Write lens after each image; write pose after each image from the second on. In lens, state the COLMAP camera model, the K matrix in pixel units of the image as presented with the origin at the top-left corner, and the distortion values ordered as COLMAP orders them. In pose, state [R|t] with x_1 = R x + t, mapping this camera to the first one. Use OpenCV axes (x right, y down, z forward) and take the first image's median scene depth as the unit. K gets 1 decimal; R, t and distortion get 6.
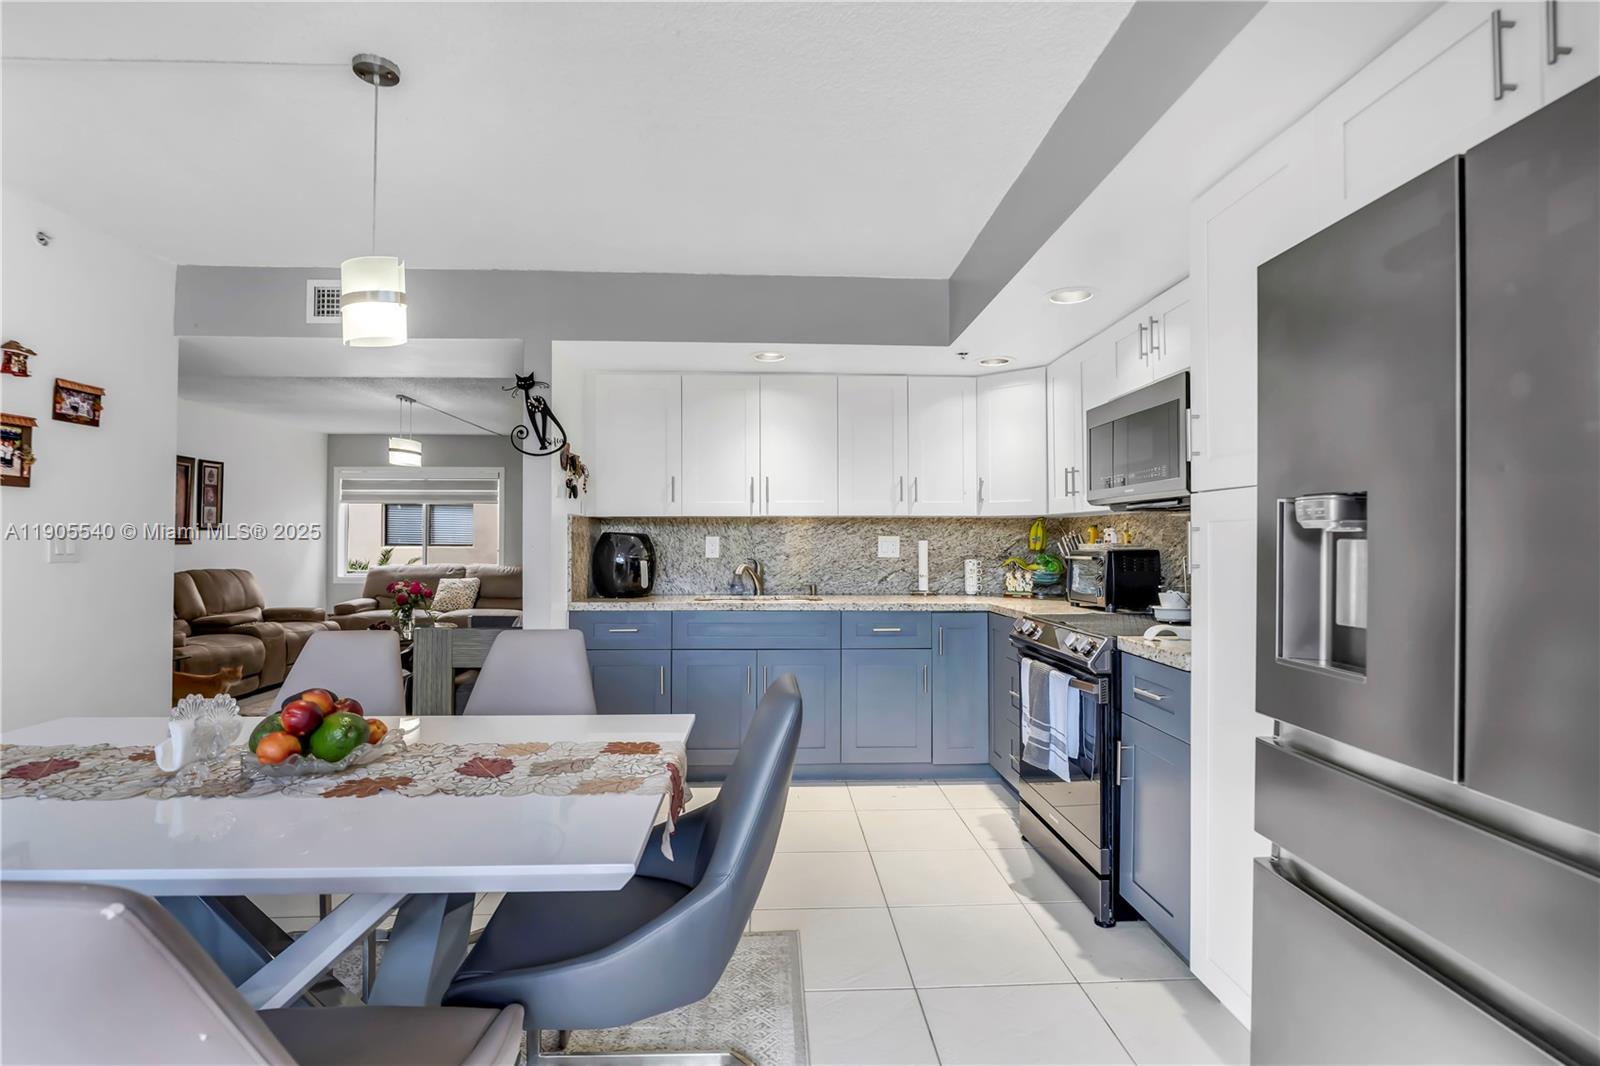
lens RADIAL K [[743.7, 0, 805.2], [0, 743.7, 527.0], [0, 0, 1]] dist [-0.015765, 0.000589]
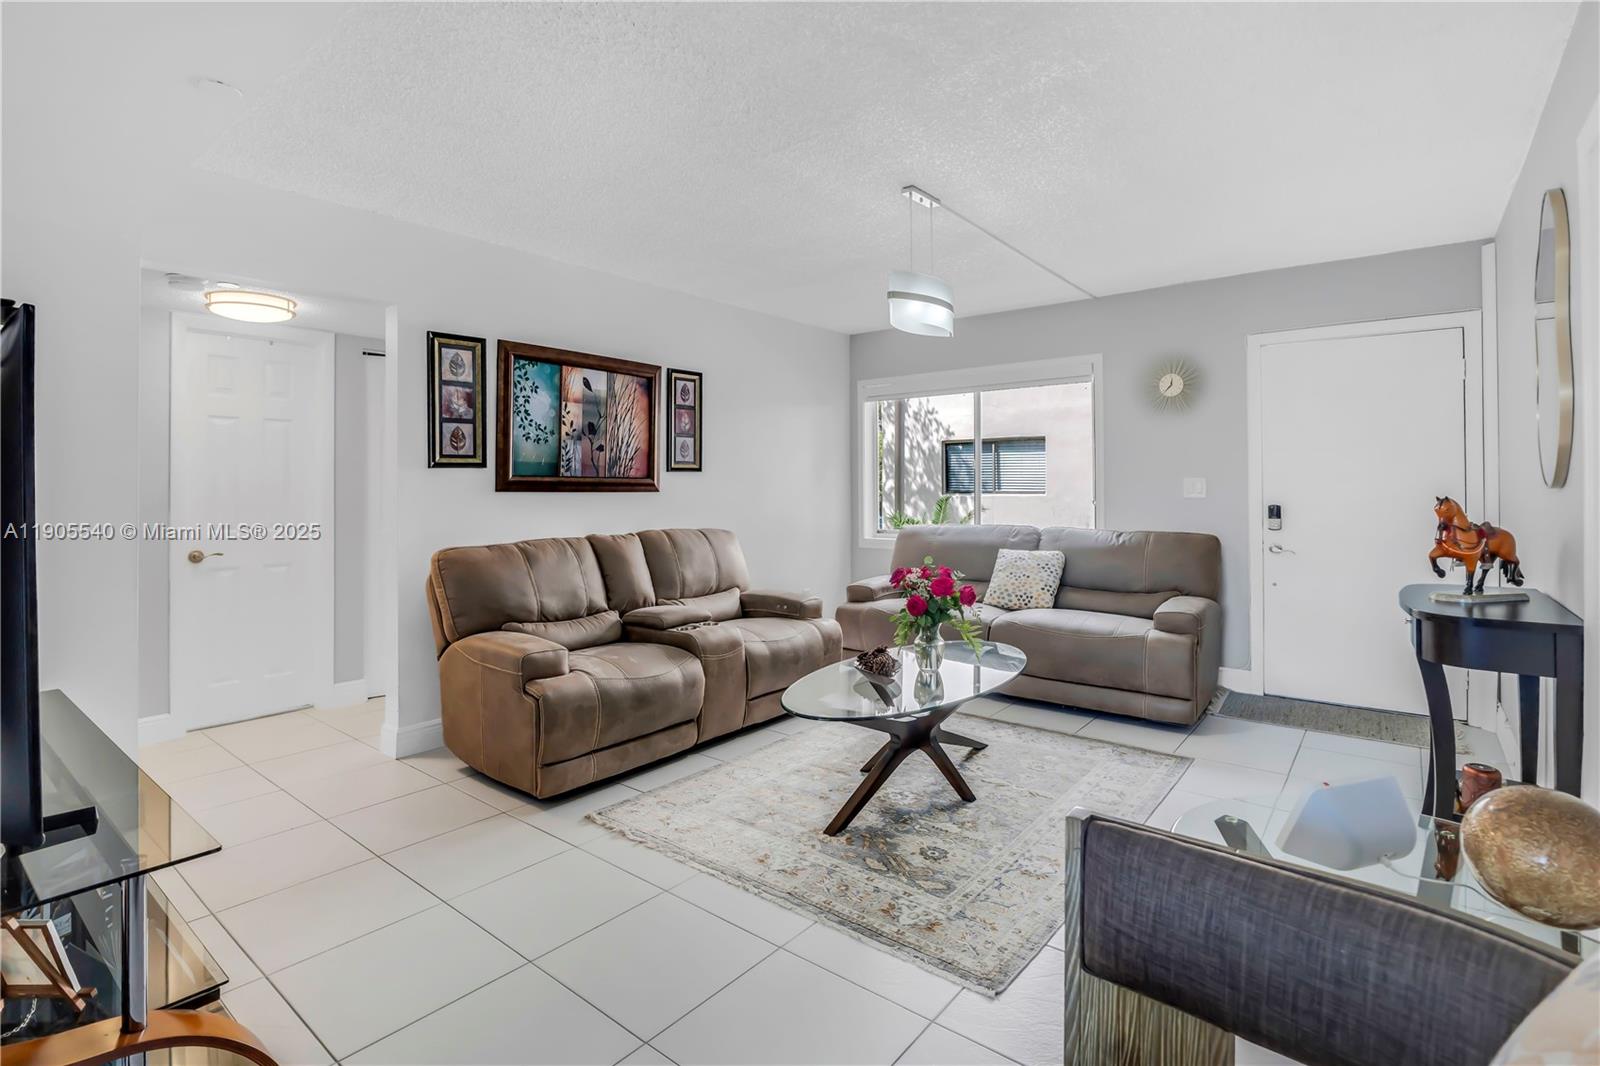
lens RADIAL K [[775.1, 0, 805.4], [0, 775.1, 484.3], [0, 0, 1]] dist [-0.017843, 0.000023]
pose [[0.751794, -0.007304, -0.659358, -0.411027], [0.016897, 0.999824, 0.008190, 0.020834], [0.659182, -0.017299, 0.751785, 0.886377]]
